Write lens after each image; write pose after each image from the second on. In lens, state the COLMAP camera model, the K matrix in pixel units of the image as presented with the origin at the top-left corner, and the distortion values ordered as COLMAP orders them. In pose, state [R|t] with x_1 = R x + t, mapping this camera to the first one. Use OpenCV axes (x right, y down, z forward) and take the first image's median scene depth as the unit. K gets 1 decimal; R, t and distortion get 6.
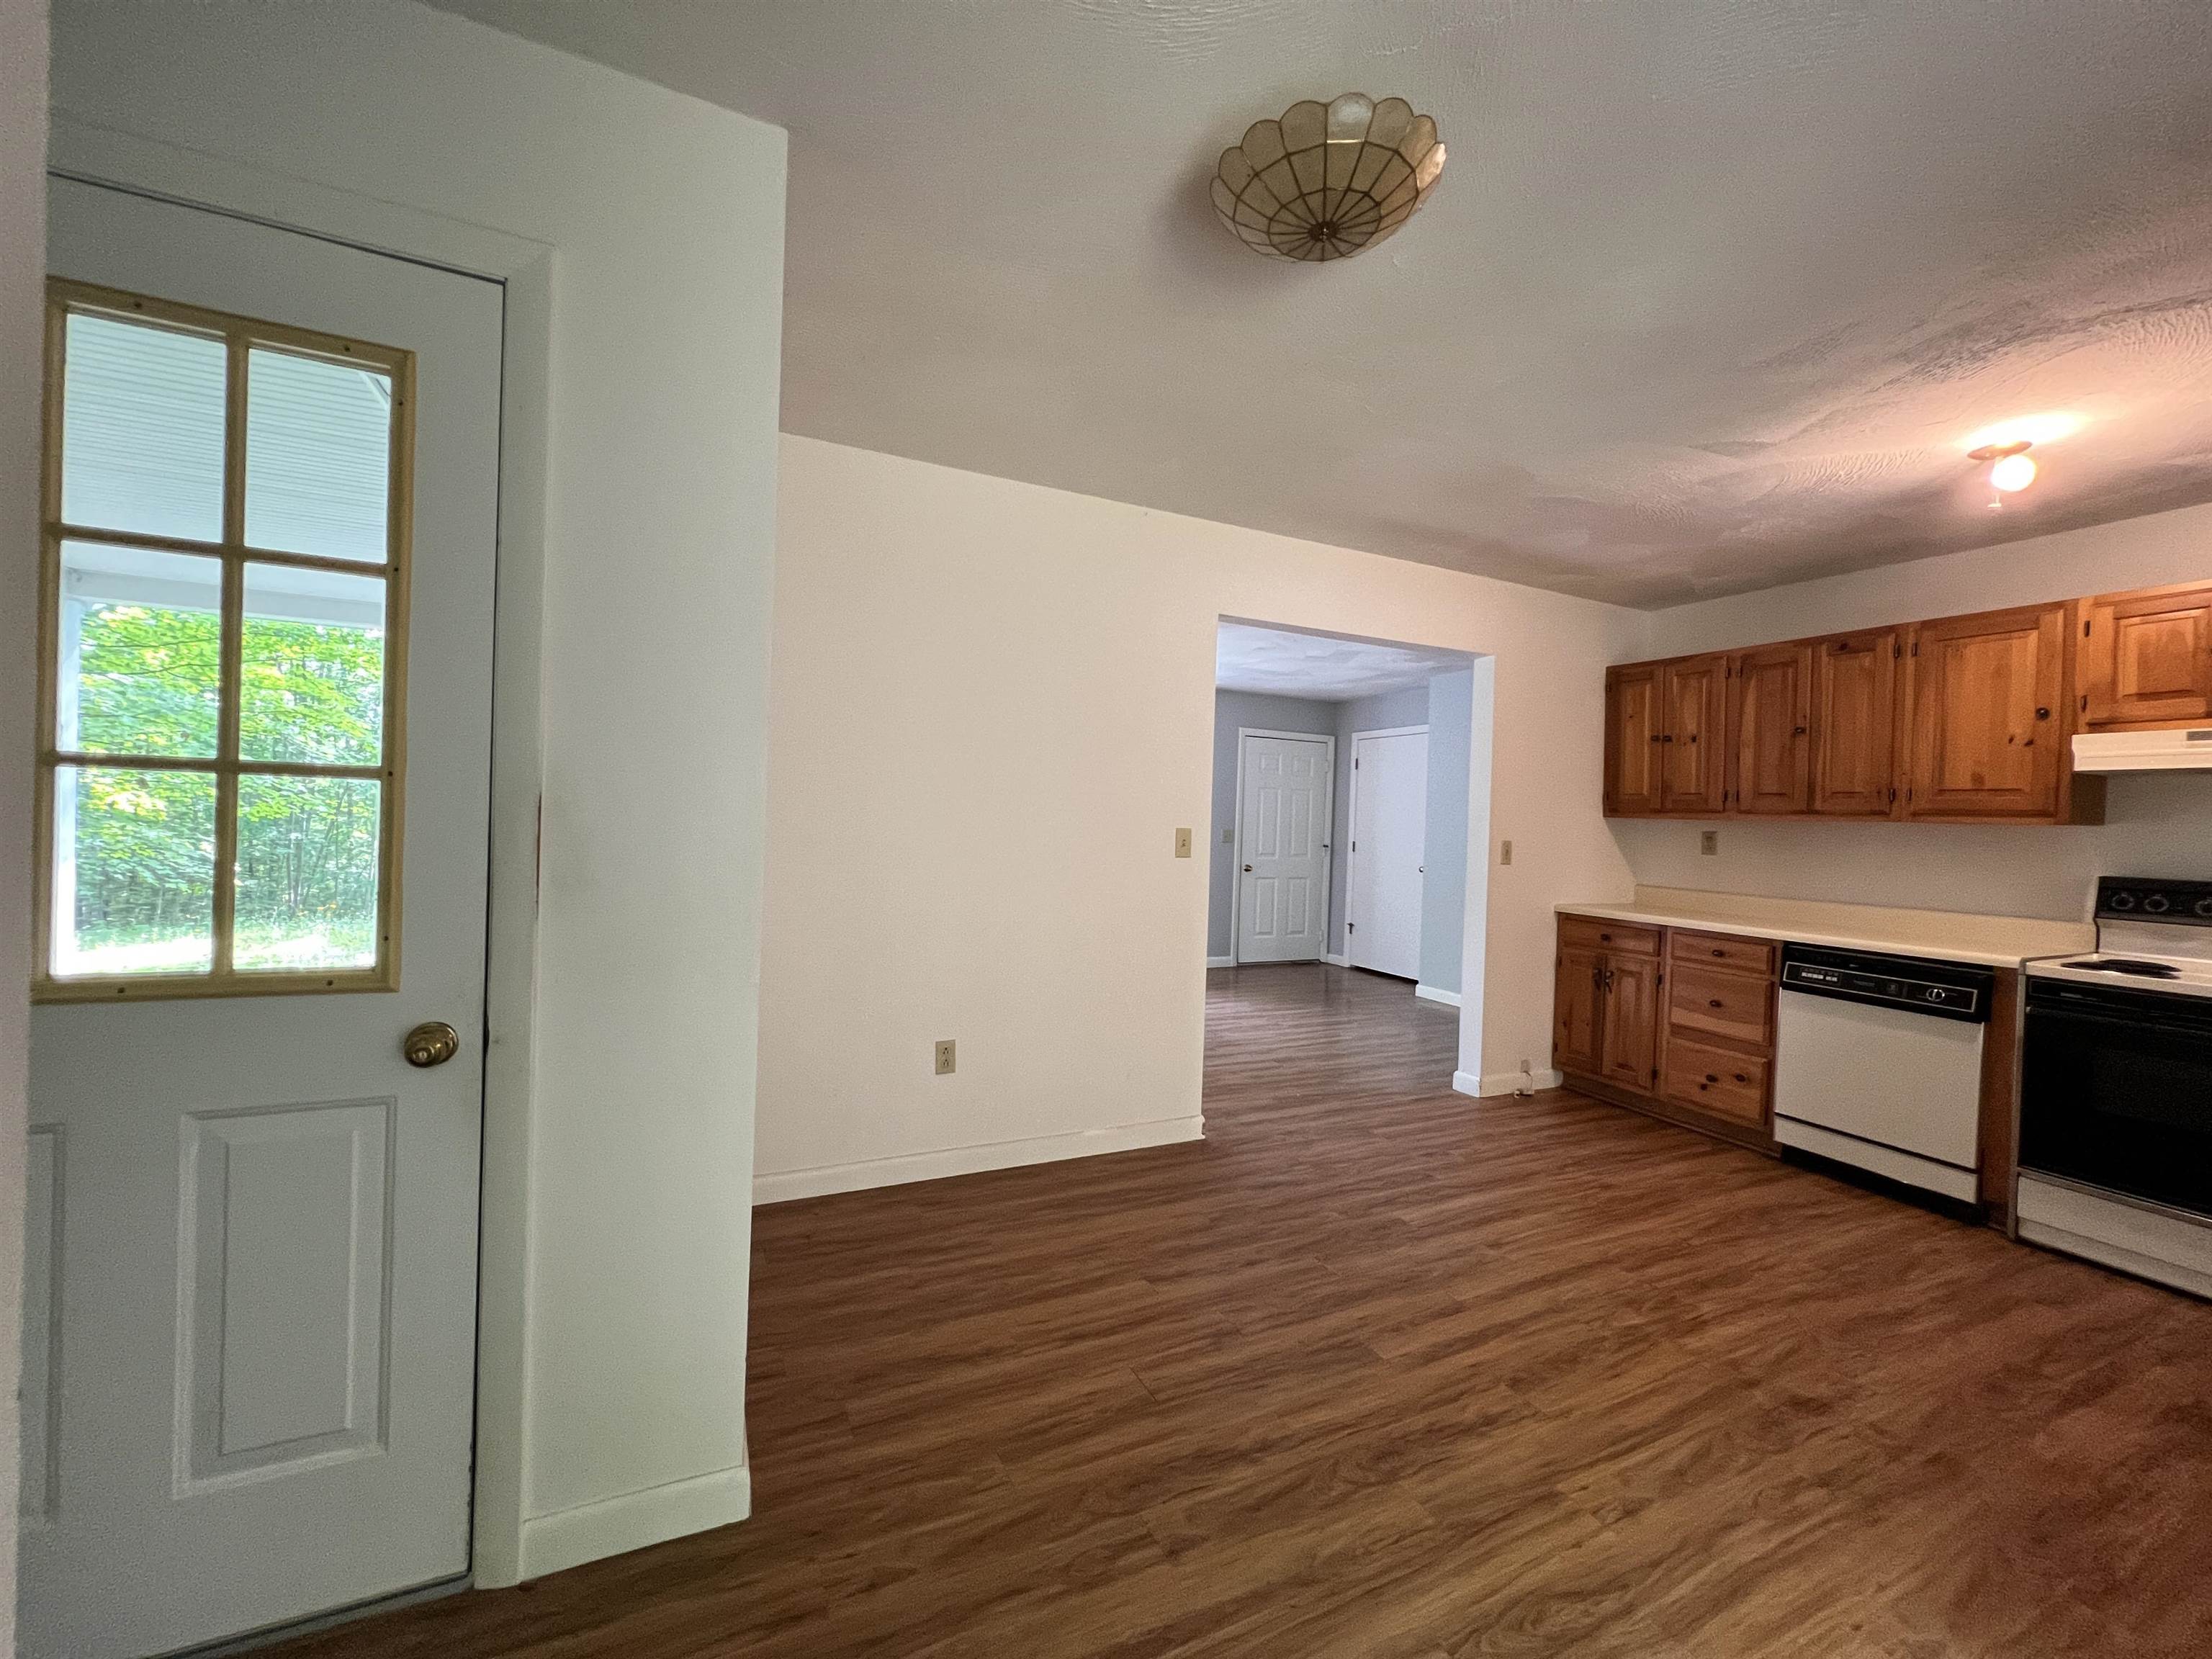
lens RADIAL K [[884.7, 0, 1106.0], [0, 884.7, 829.5], [0, 0, 1]] dist [-0.001891, -0.000319]
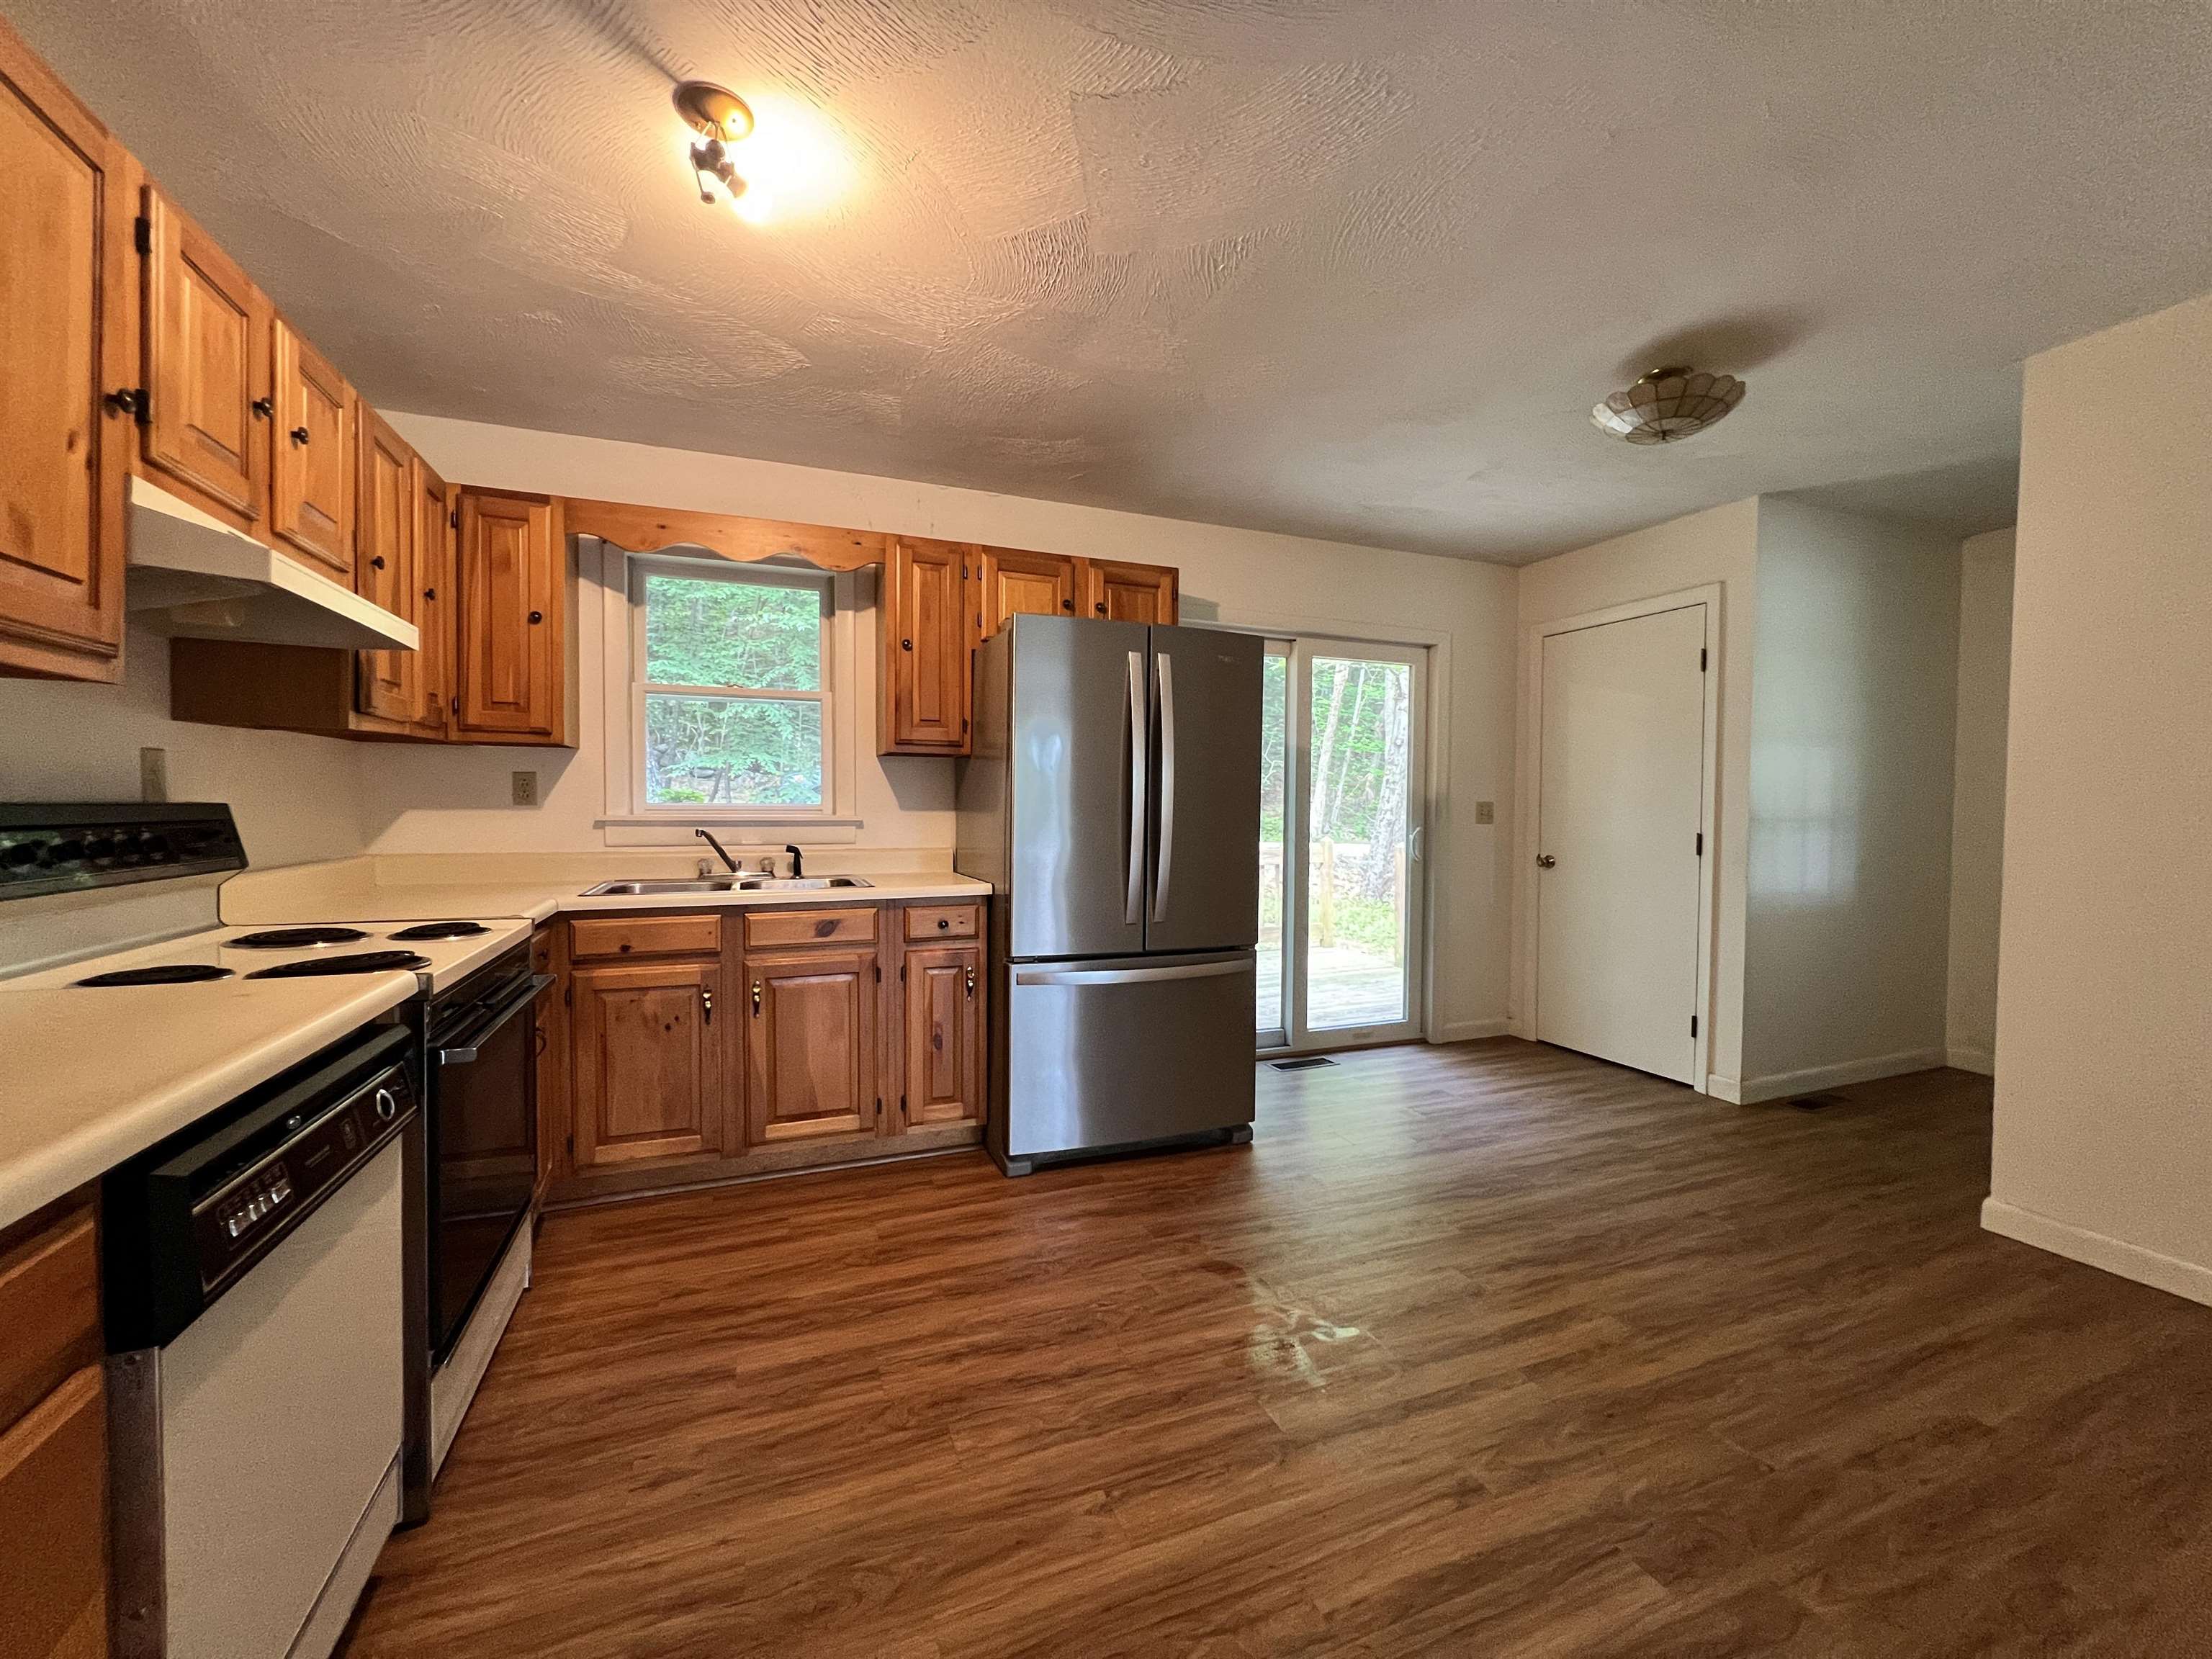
lens RADIAL K [[884.7, 0, 1106.0], [0, 884.7, 829.5], [0, 0, 1]] dist [-0.001891, -0.000319]
pose [[-0.997072, -0.045326, 0.061582, 0.807745], [-0.042779, 0.998198, 0.042076, 0.036593], [-0.063378, 0.039319, -0.997215, 1.923335]]
